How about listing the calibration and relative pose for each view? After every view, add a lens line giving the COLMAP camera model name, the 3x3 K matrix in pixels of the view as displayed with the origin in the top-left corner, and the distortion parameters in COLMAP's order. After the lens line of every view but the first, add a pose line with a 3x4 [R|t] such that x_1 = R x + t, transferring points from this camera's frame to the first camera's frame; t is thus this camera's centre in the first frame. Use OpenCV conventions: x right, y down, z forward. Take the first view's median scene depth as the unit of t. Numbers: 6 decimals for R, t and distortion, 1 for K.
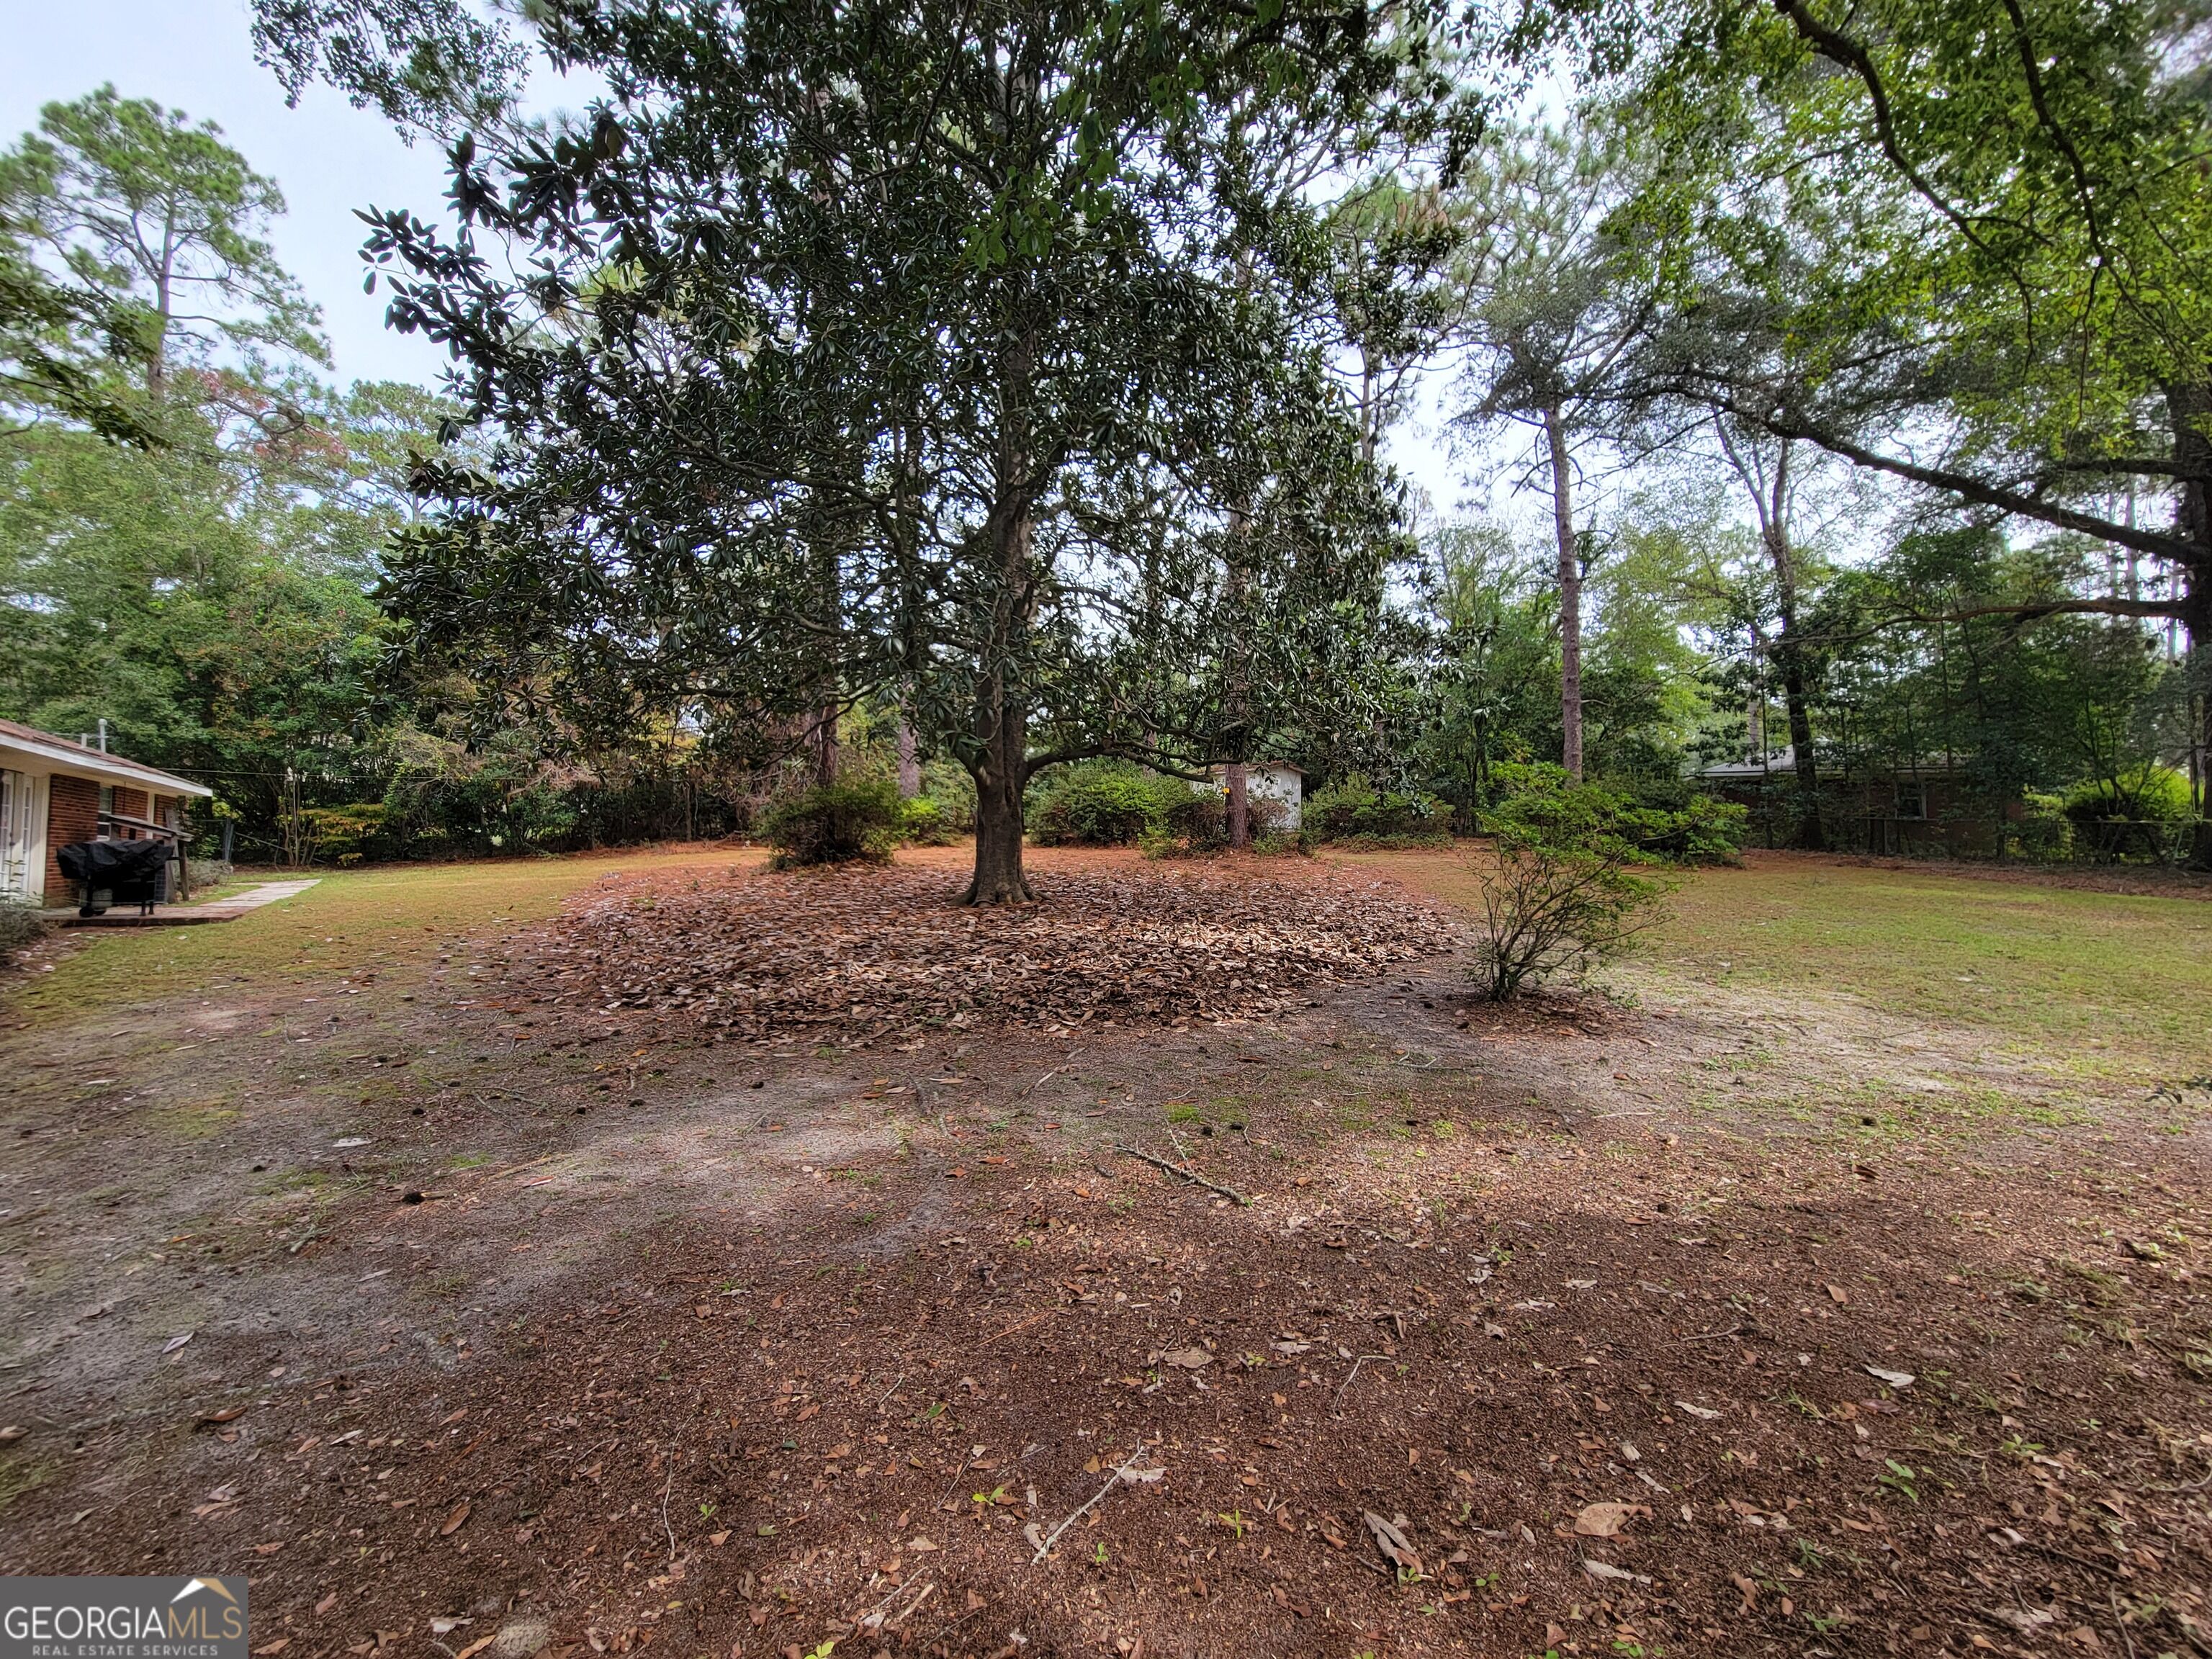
lens RADIAL K [[886.8, 0, 1104.2], [0, 886.8, 834.2], [0, 0, 1]] dist [0.000420, 0.000038]
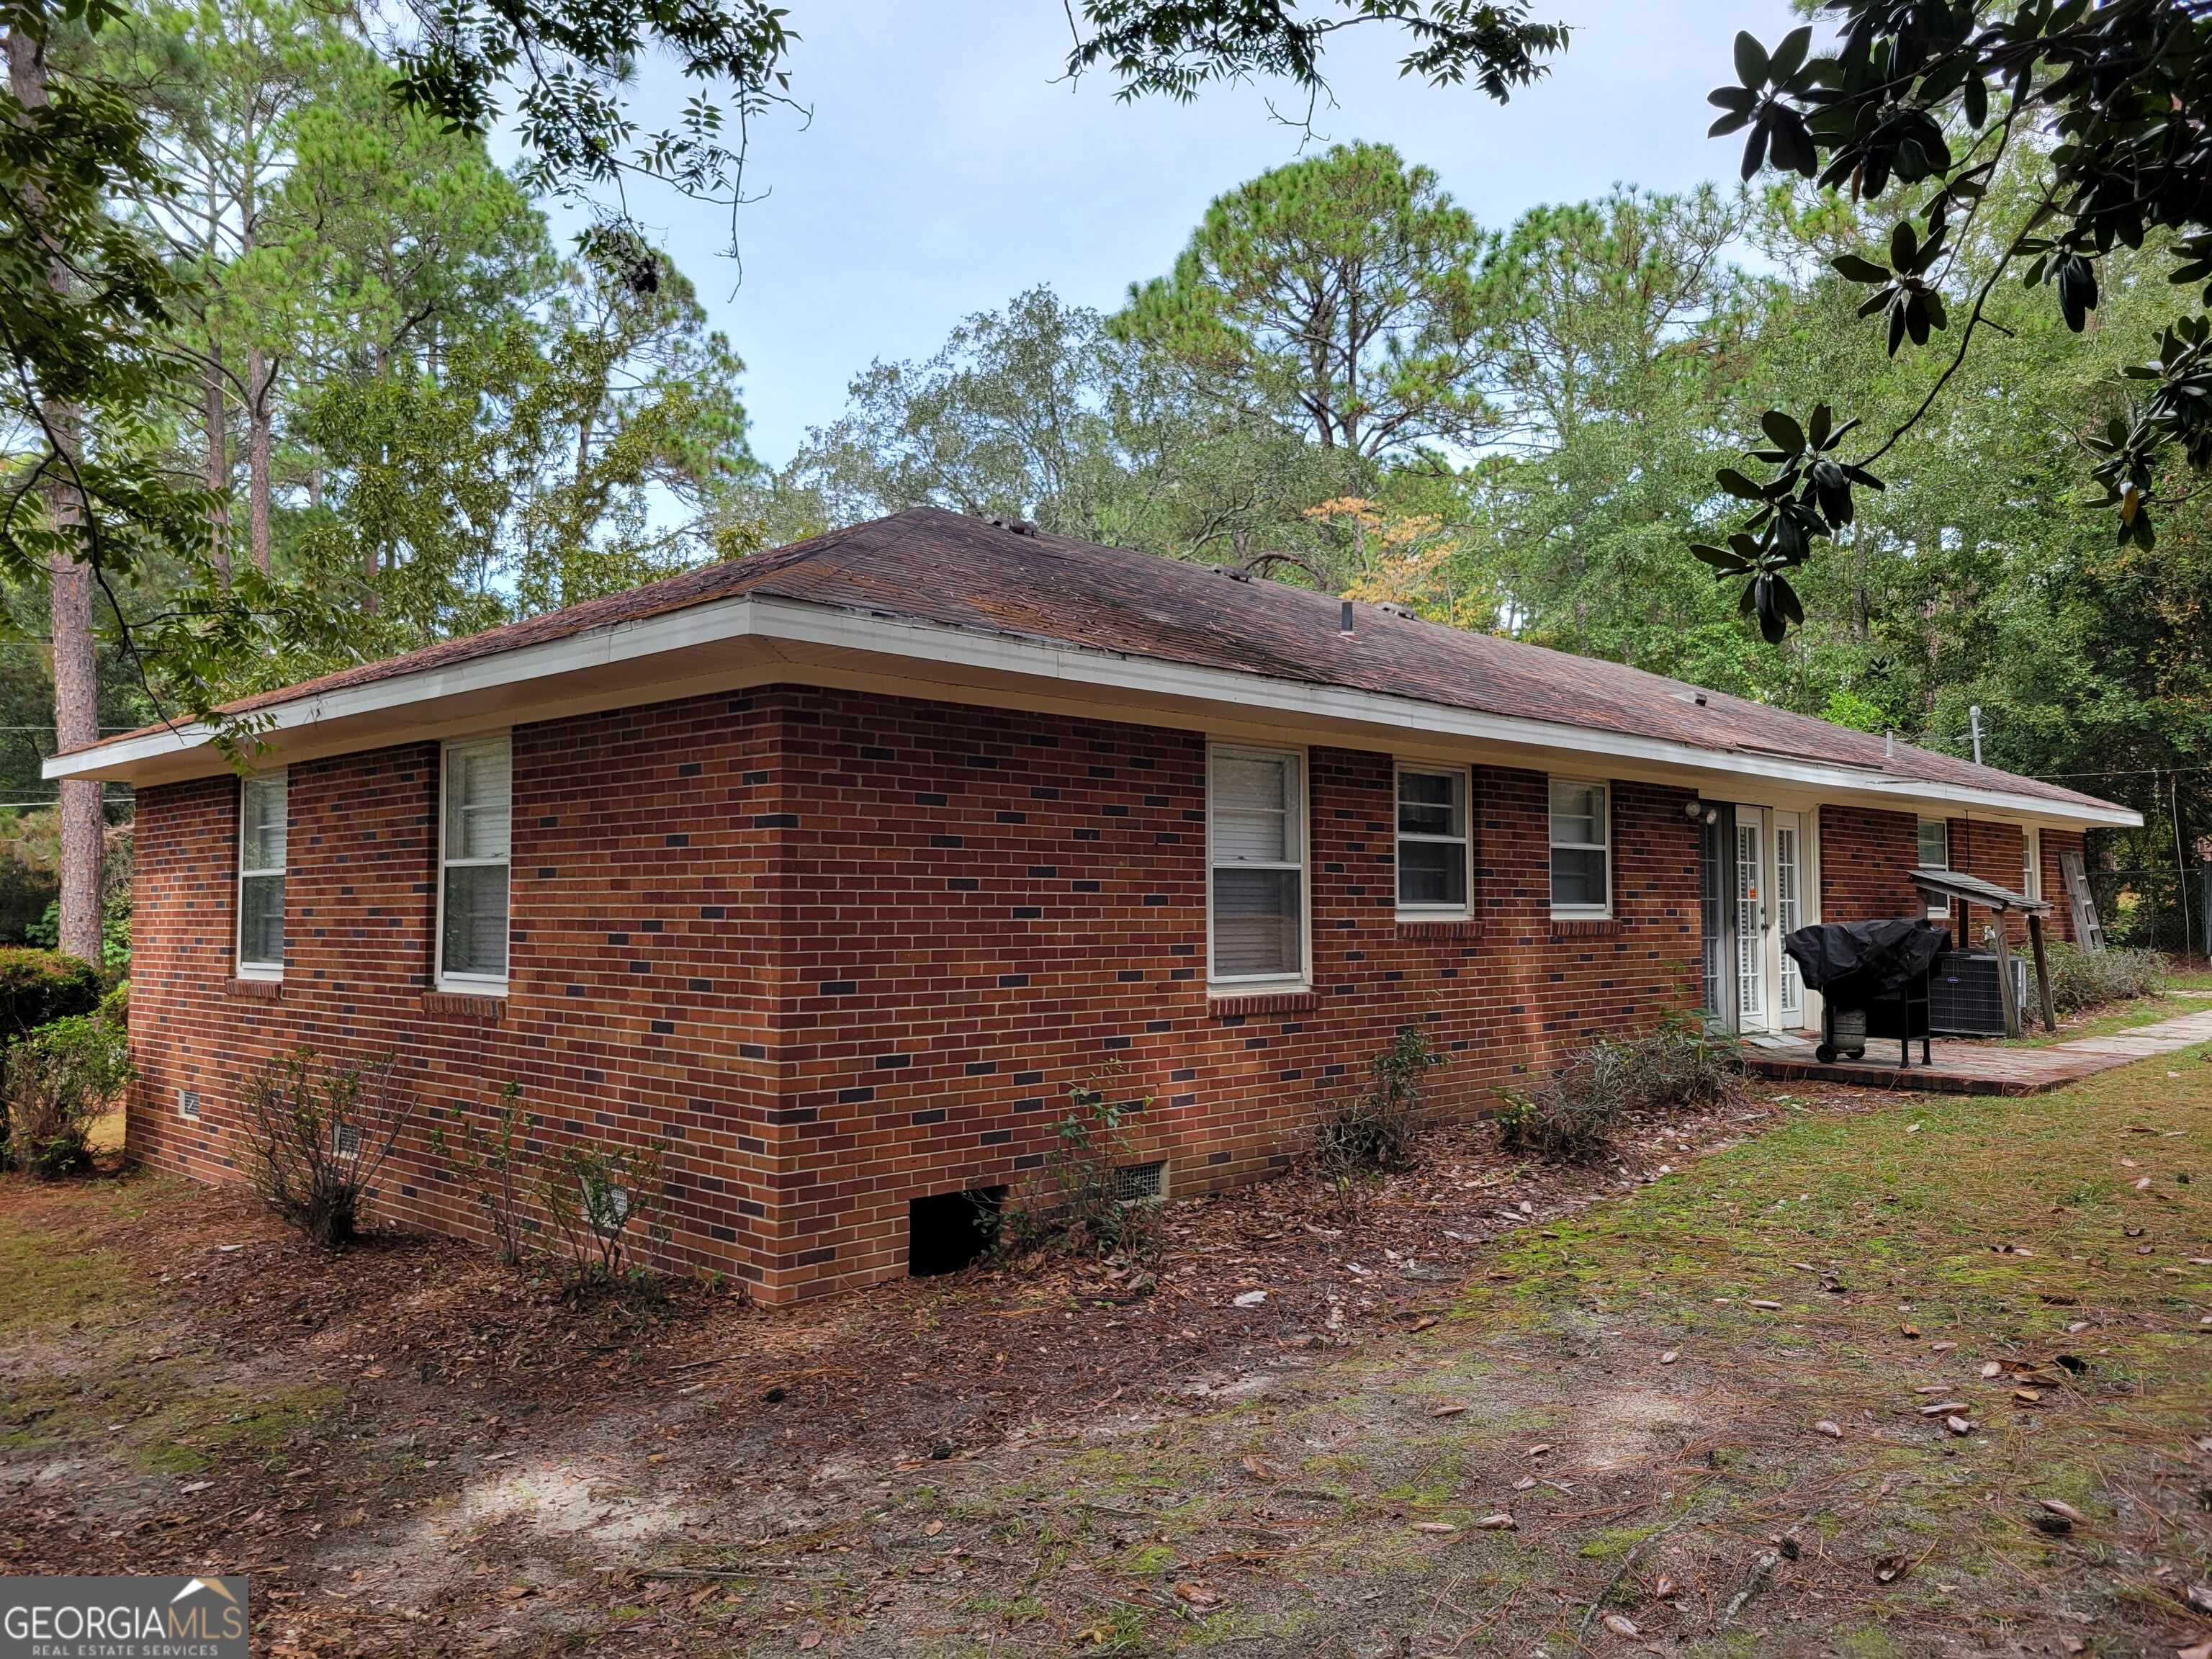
lens RADIAL K [[1671.6, 0, 1105.7], [0, 1671.6, 828.5], [0, 0, 1]] dist [0.001249, 0.000596]
pose [[0.122049, -0.056491, -0.990915, -0.111810], [0.023819, 0.998258, -0.053976, -0.003415], [0.992238, -0.017015, 0.123182, 0.294052]]
